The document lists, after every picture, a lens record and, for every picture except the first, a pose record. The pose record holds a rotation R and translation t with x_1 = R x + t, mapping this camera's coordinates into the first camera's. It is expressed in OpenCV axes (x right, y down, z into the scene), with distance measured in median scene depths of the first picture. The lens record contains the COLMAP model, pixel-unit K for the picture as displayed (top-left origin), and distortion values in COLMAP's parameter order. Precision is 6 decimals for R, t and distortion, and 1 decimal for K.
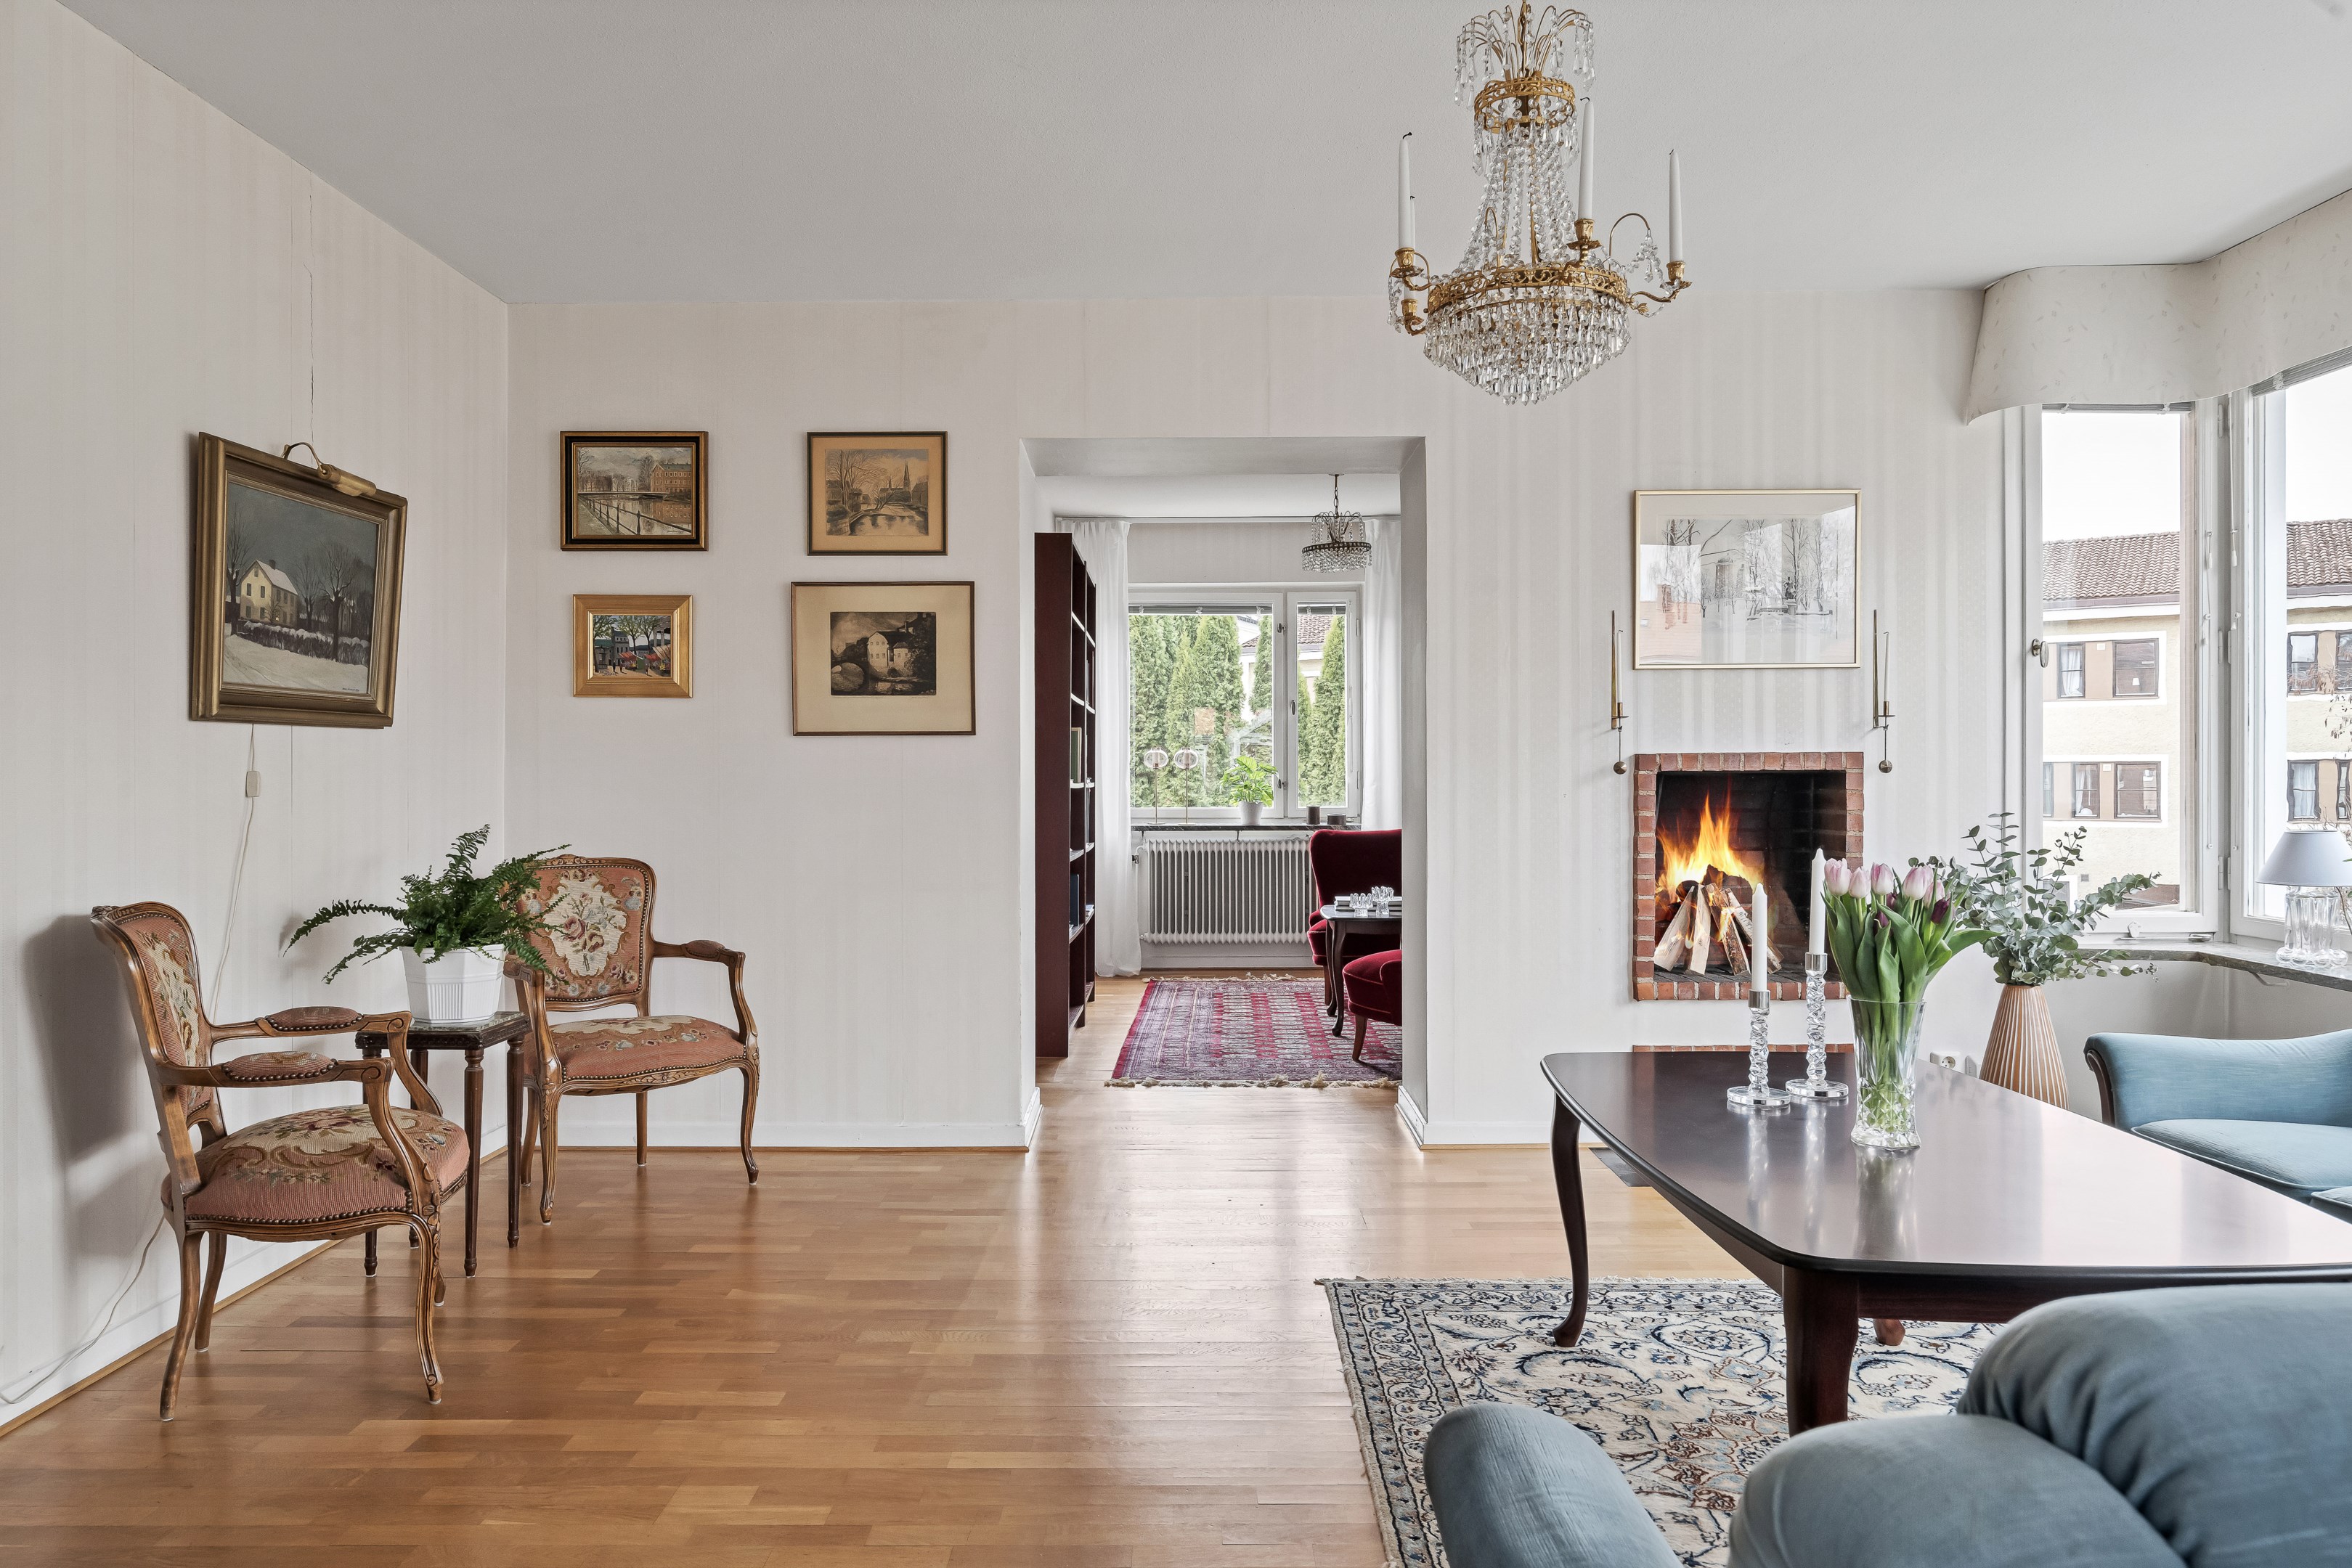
lens RADIAL K [[1608.5, 0, 1176.0], [0, 1608.5, 784.0], [0, 0, 1]] dist [-0.006163, -0.001628]
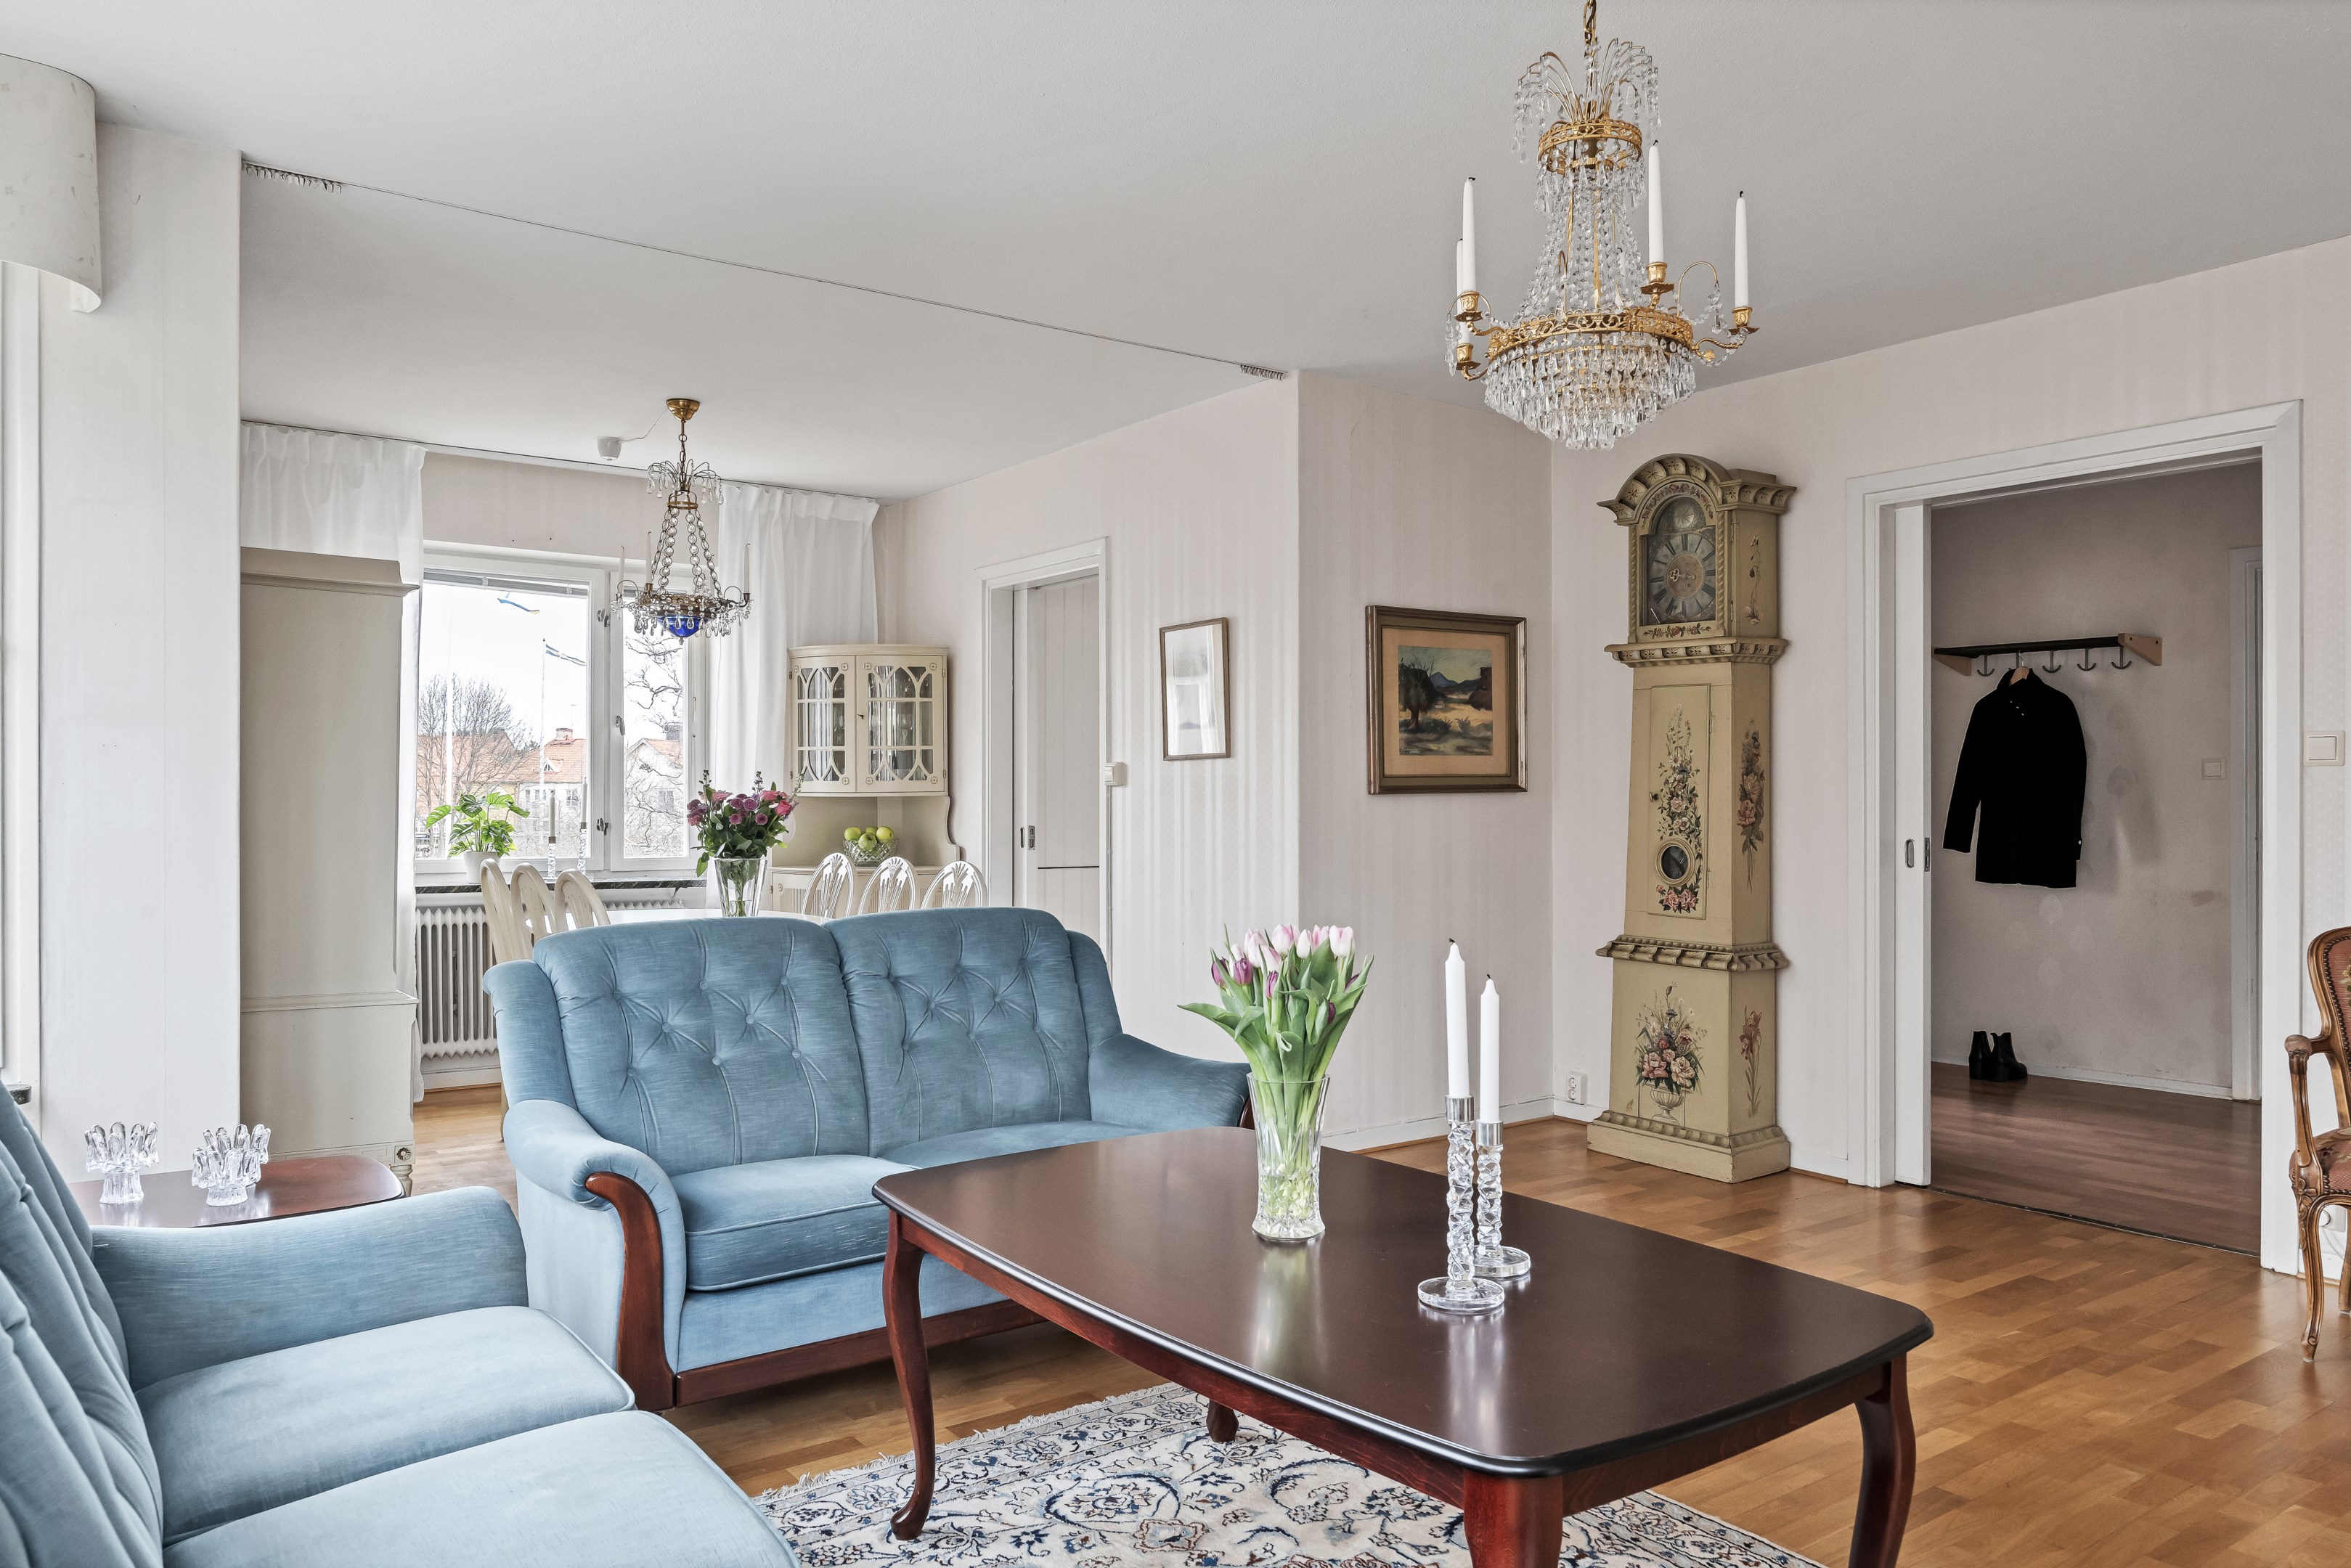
lens RADIAL K [[1607.9, 0, 1175.5], [0, 1607.9, 784.0], [0, 0, 1]] dist [-0.006163, -0.001628]
pose [[-0.805630, -0.004813, -0.592399, 0.760091], [0.001483, 0.999947, -0.010141, -0.018807], [0.592417, -0.009048, -0.805581, 1.242255]]
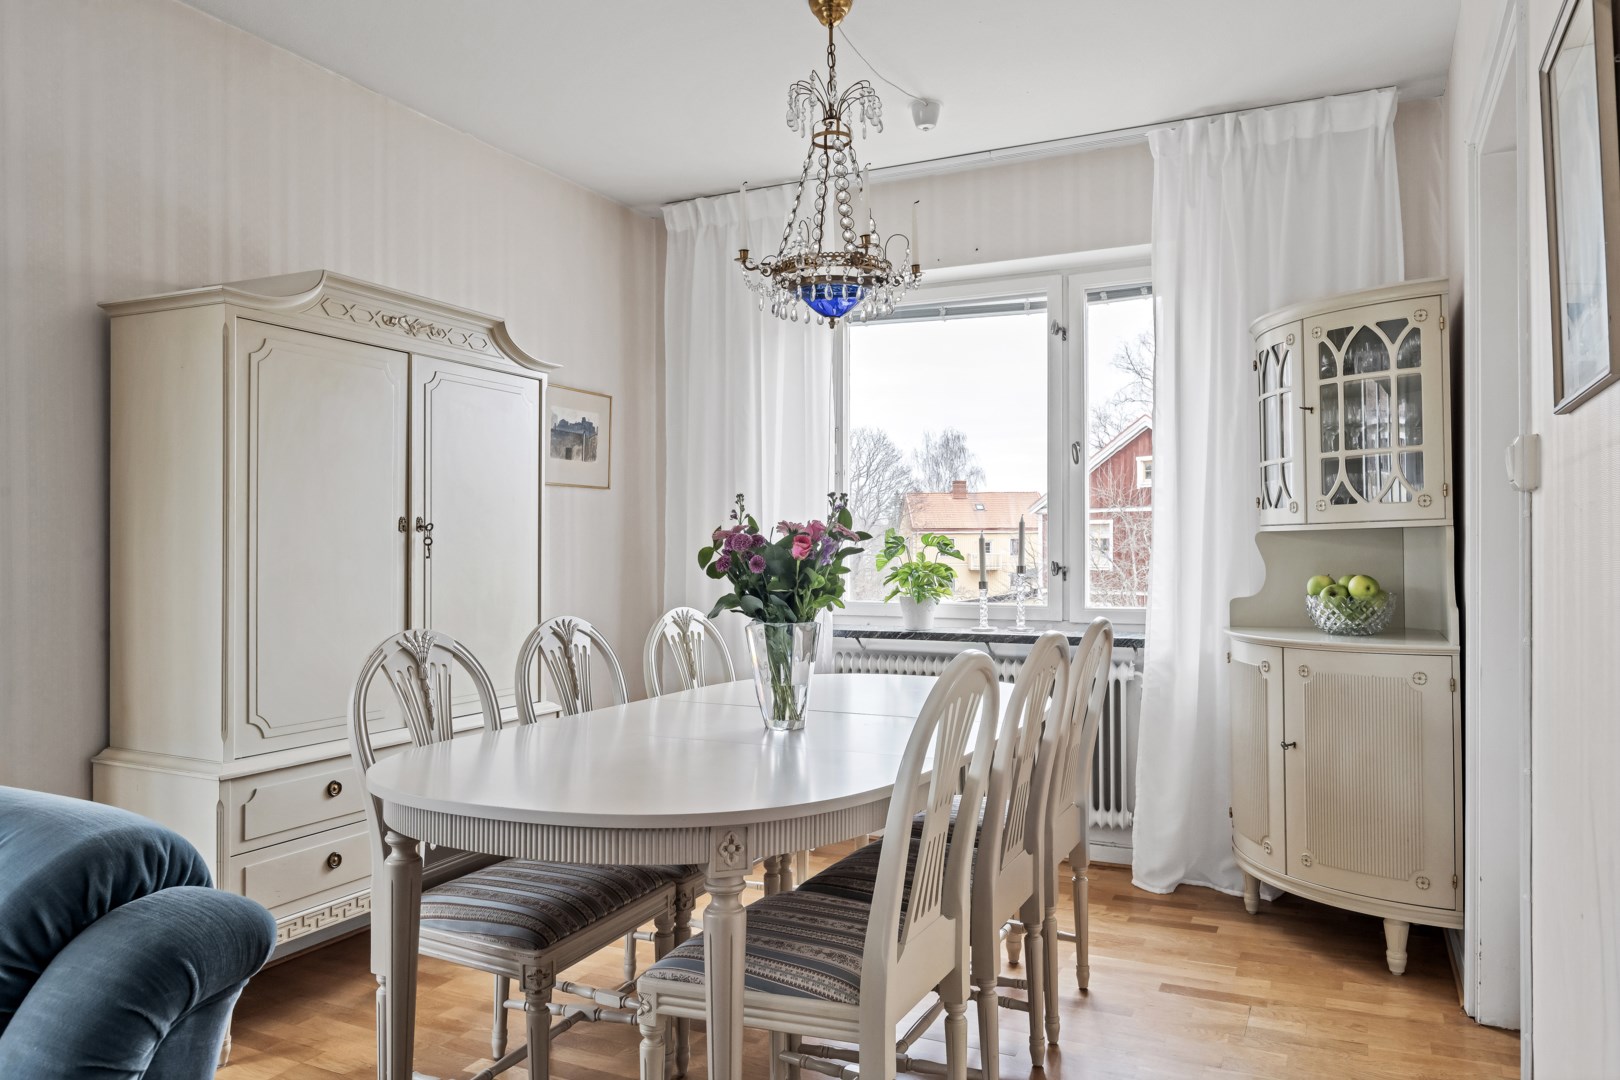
lens RADIAL K [[1125.8, 0, 811.4], [0, 1125.8, 554.5], [0, 0, 1]] dist [-0.004480, -0.004039]
pose [[-0.904499, 0.007329, 0.426413, -0.172671], [0.008997, 0.999958, 0.001896, -0.008510], [-0.426381, 0.005552, -0.904527, 0.384934]]
